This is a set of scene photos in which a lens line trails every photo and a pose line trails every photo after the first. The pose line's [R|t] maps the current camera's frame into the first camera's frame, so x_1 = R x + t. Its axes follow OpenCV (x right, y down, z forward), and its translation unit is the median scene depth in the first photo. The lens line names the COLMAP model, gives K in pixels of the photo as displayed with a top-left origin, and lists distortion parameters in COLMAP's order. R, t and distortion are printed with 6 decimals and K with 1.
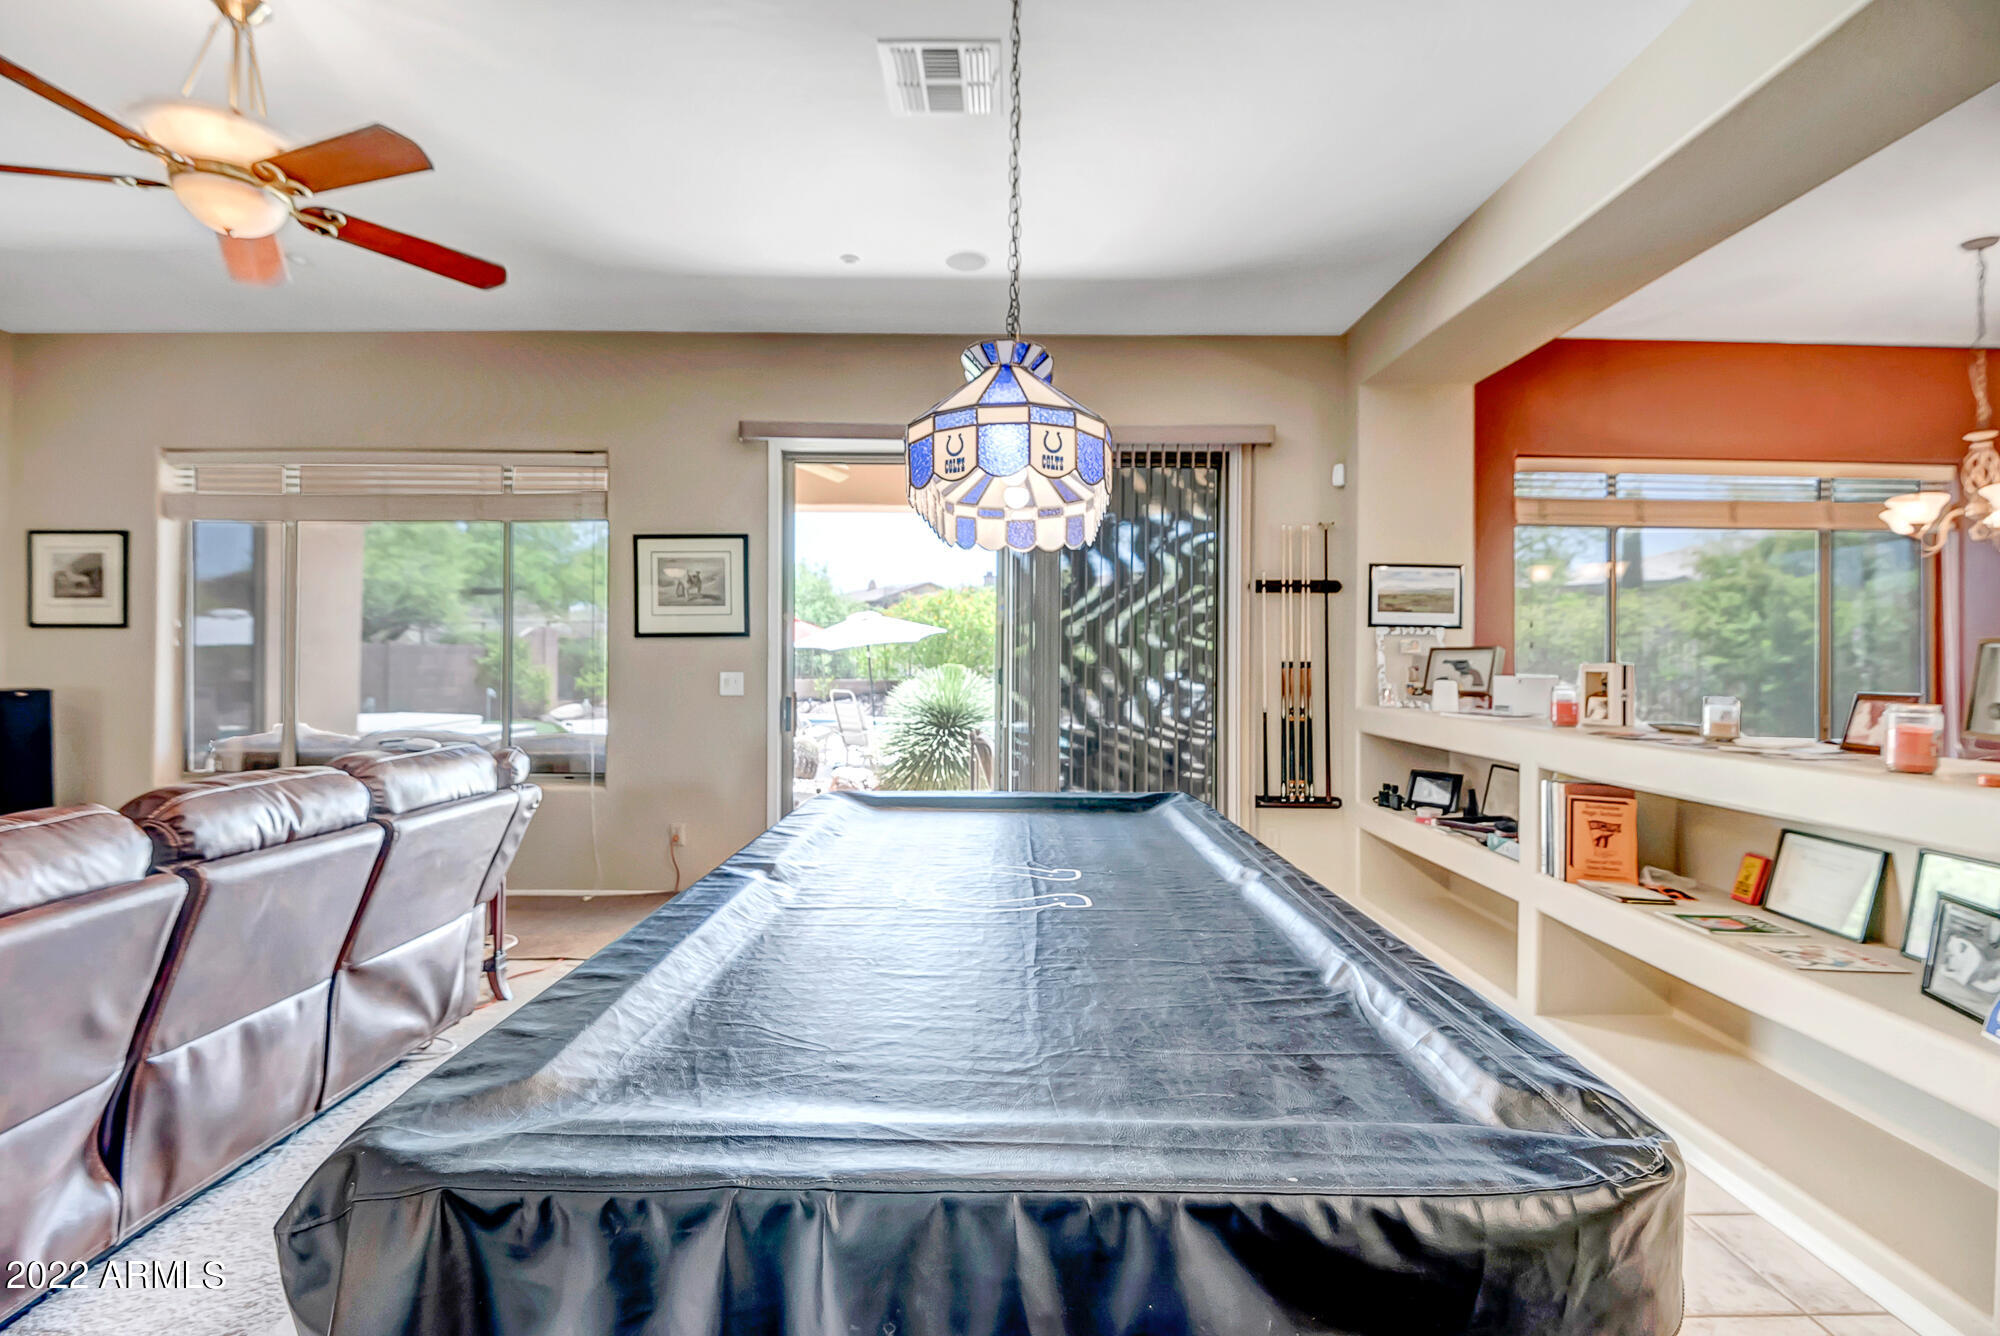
lens RADIAL K [[906.2, 0, 991.0], [0, 906.2, 658.9], [0, 0, 1]] dist [0.006469, -0.005115]
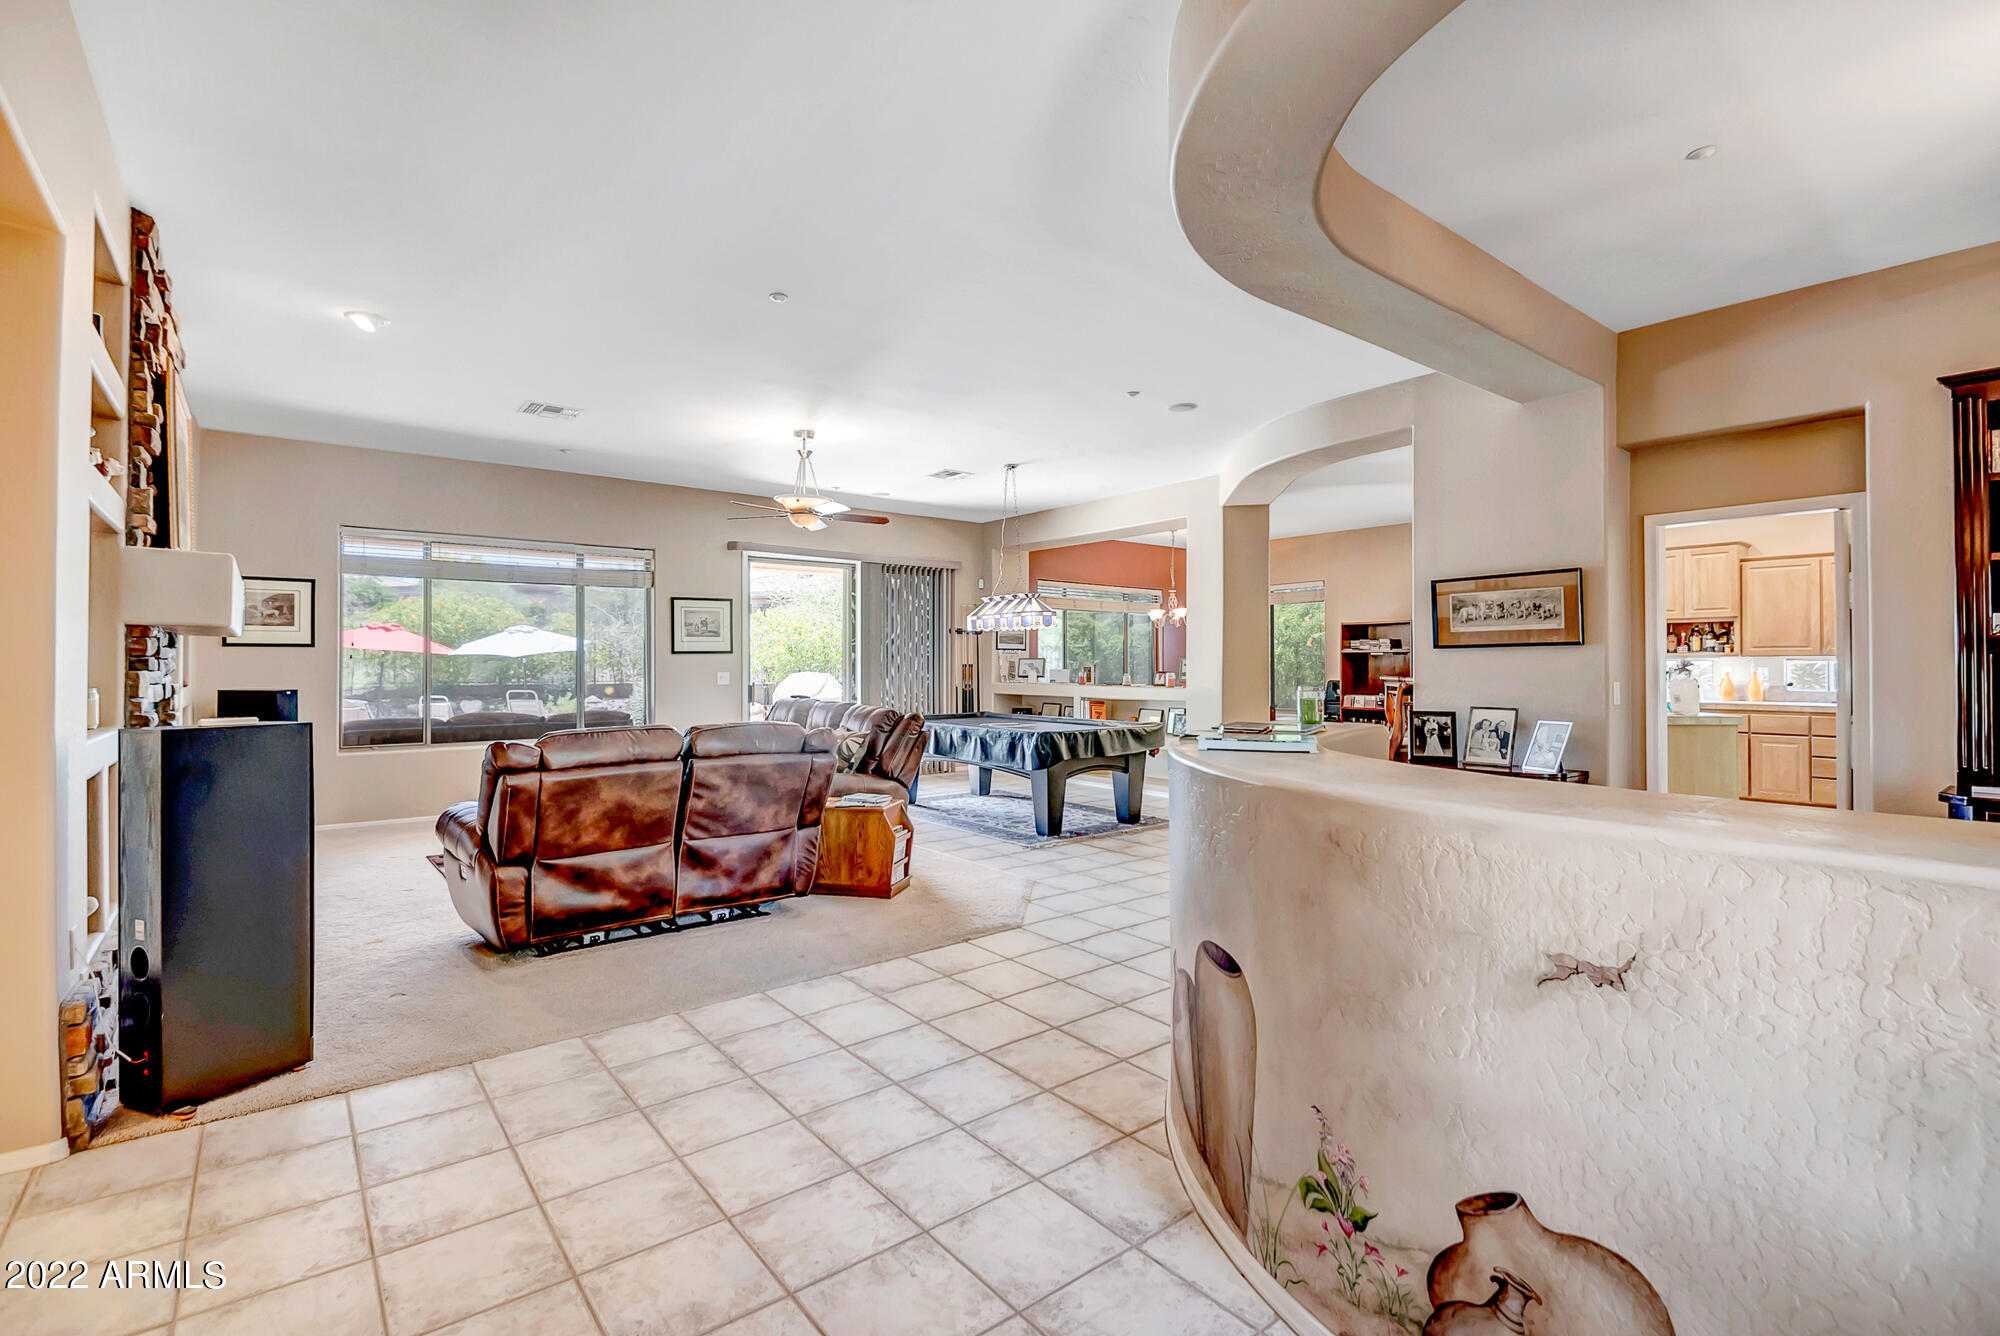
lens RADIAL K [[906.2, 0, 1003.2], [0, 906.2, 654.0], [0, 0, 1]] dist [0.006469, -0.005115]
pose [[0.775442, 0.000109, 0.631418, -1.019848], [0.005647, 0.999959, -0.007107, -0.006158], [-0.631393, 0.009077, 0.775410, -0.813886]]
